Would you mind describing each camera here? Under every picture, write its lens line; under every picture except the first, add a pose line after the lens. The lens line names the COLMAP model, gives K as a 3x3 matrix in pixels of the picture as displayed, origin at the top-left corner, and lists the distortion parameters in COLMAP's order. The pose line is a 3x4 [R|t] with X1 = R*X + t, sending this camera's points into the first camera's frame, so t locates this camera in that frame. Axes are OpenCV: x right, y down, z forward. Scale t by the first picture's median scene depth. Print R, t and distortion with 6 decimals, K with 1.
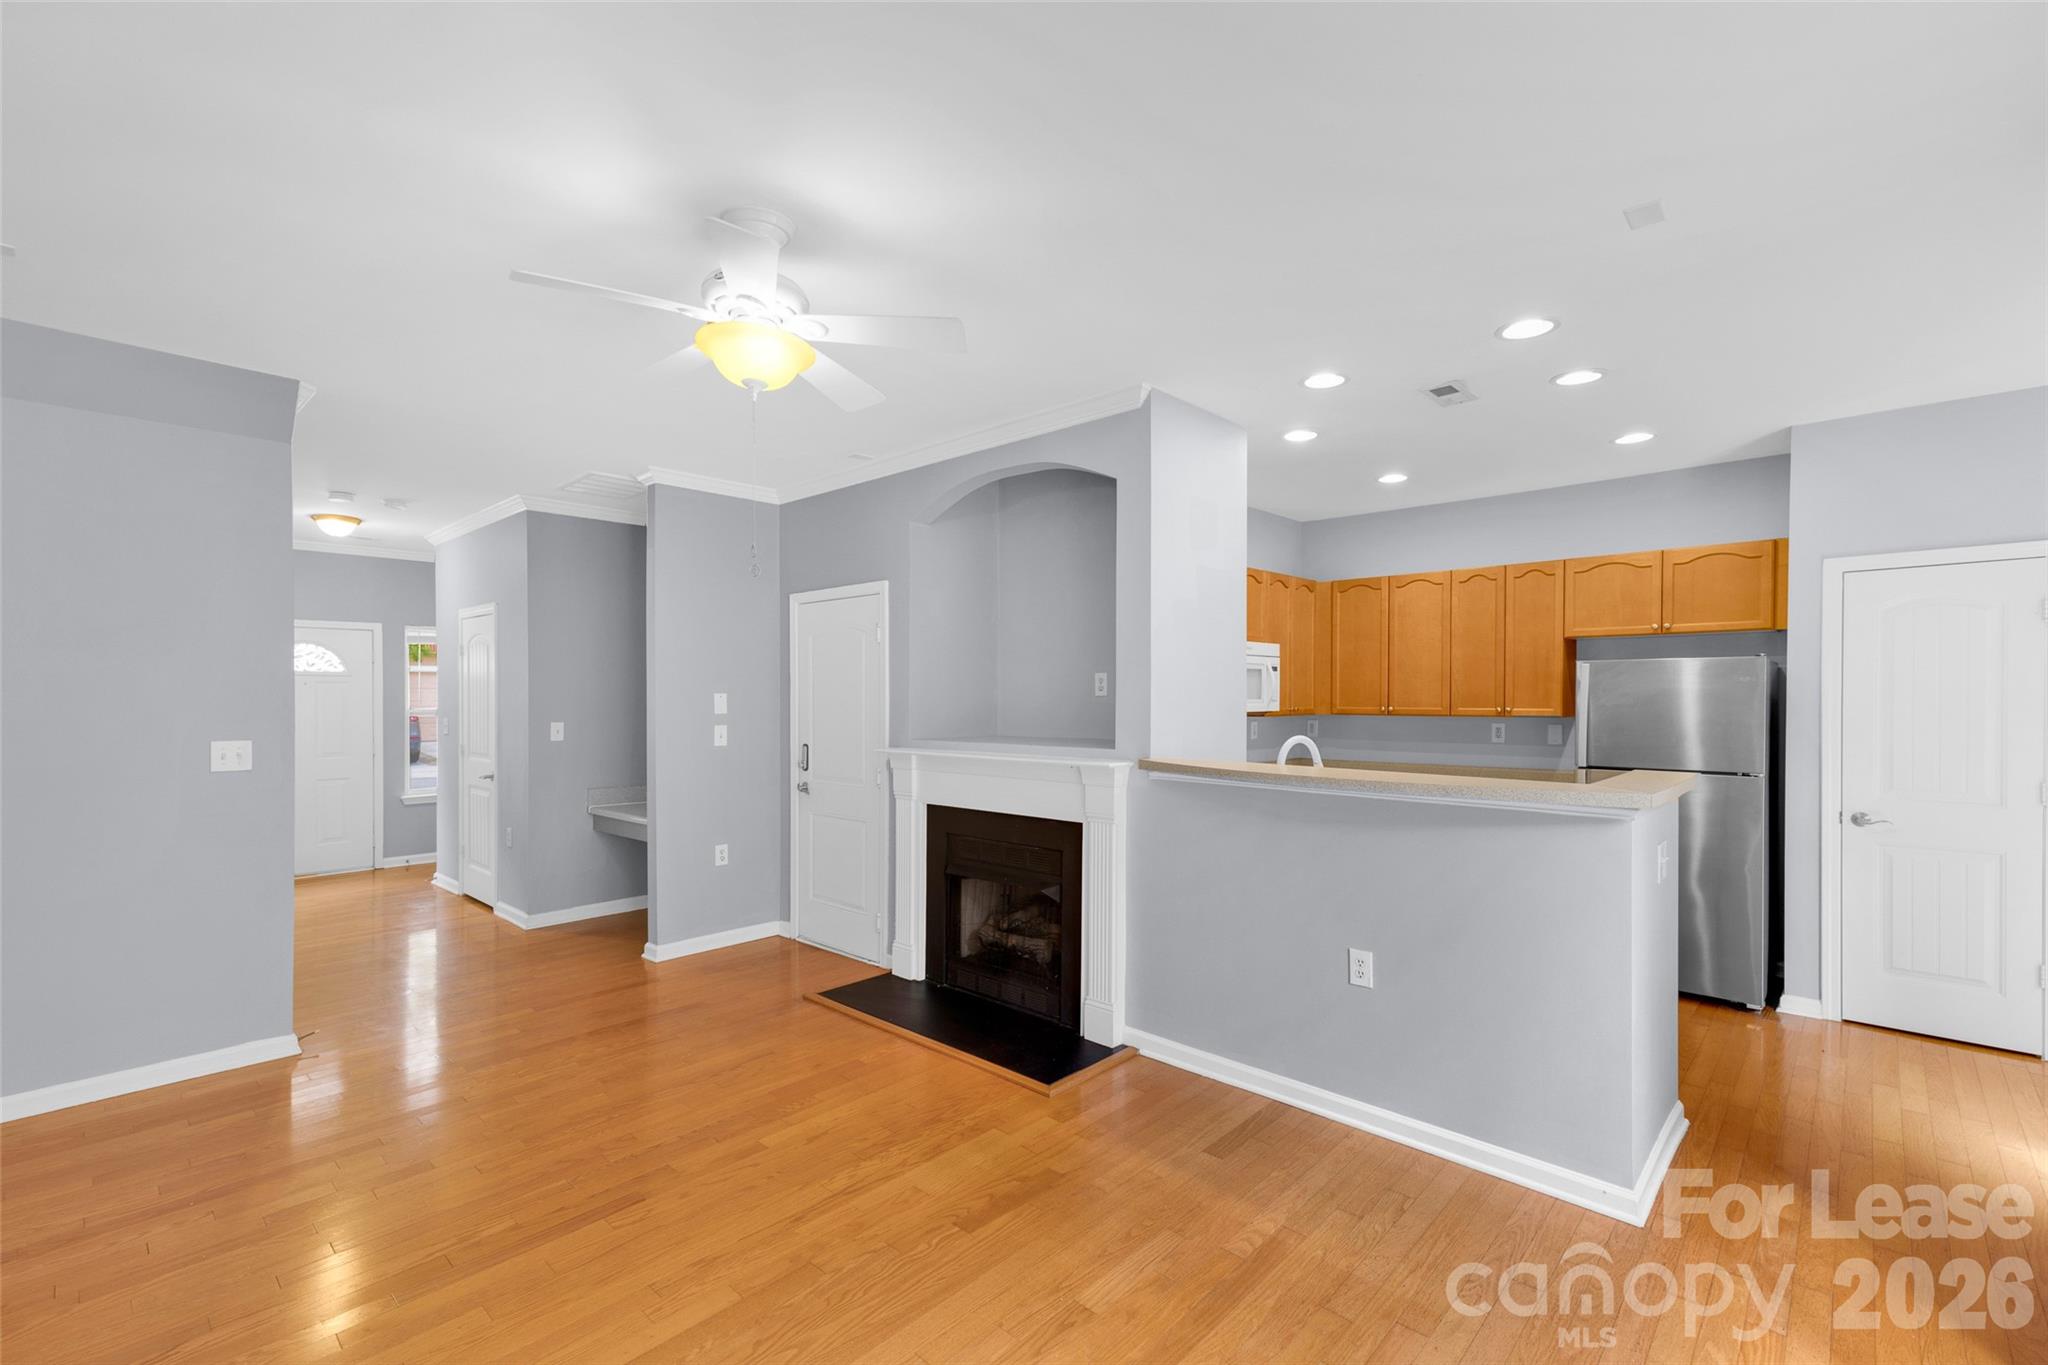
lens RADIAL K [[894.9, 0, 1028.1], [0, 894.9, 684.9], [0, 0, 1]] dist [0.000128, 0.000177]
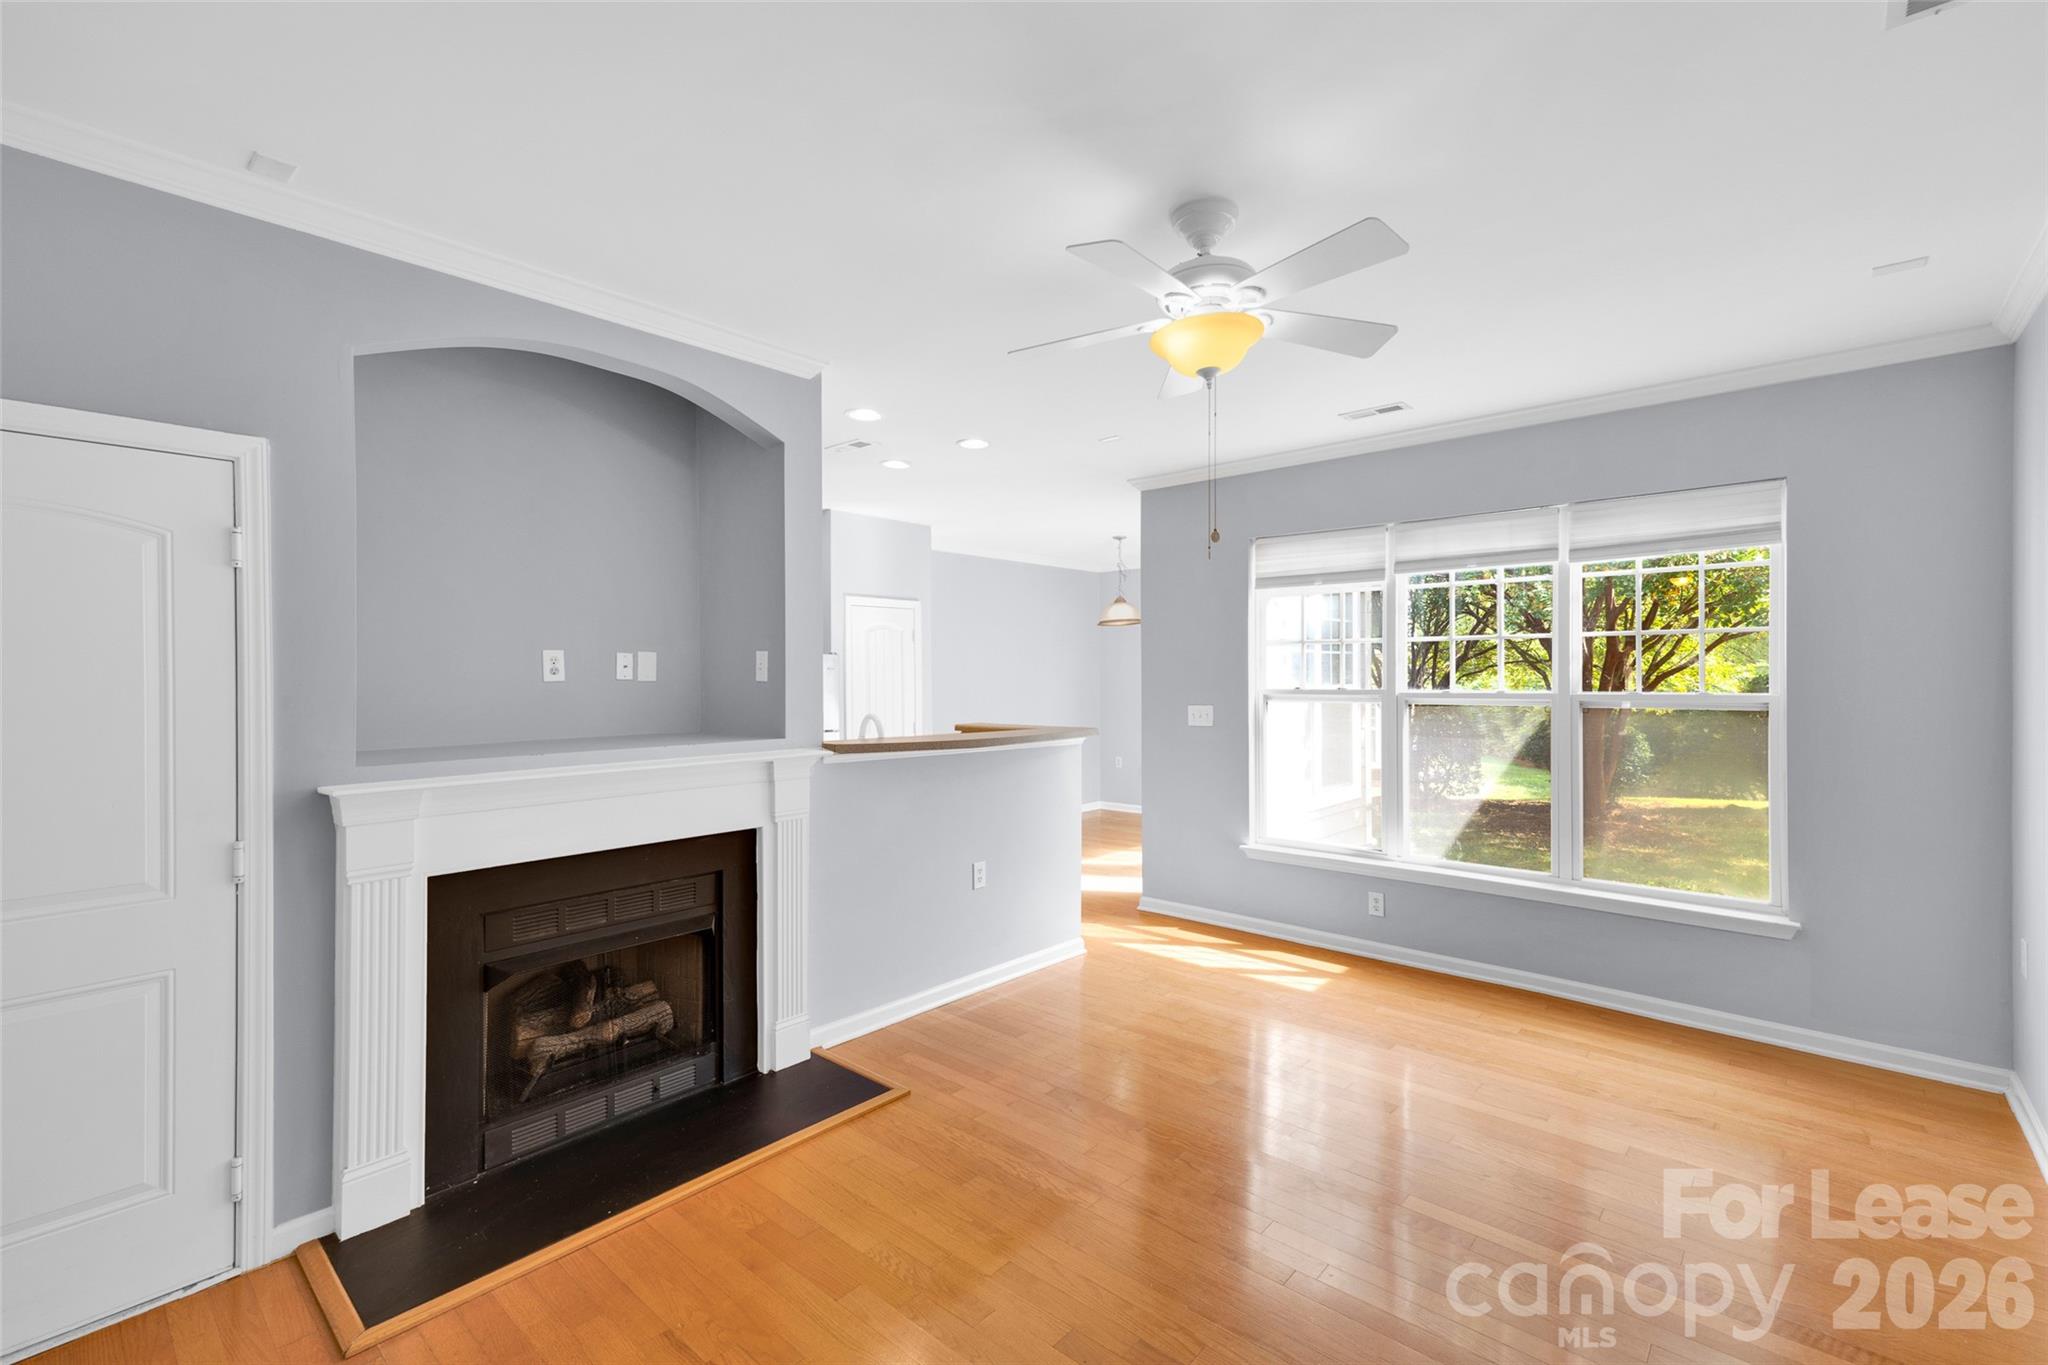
lens RADIAL K [[894.9, 0, 1028.1], [0, 894.9, 684.9], [0, 0, 1]] dist [0.000128, 0.000177]
pose [[-0.024133, -0.004202, 0.999700, -0.805526], [0.001873, 0.999989, 0.004248, 0.014709], [-0.999707, 0.001975, -0.024125, 0.765850]]
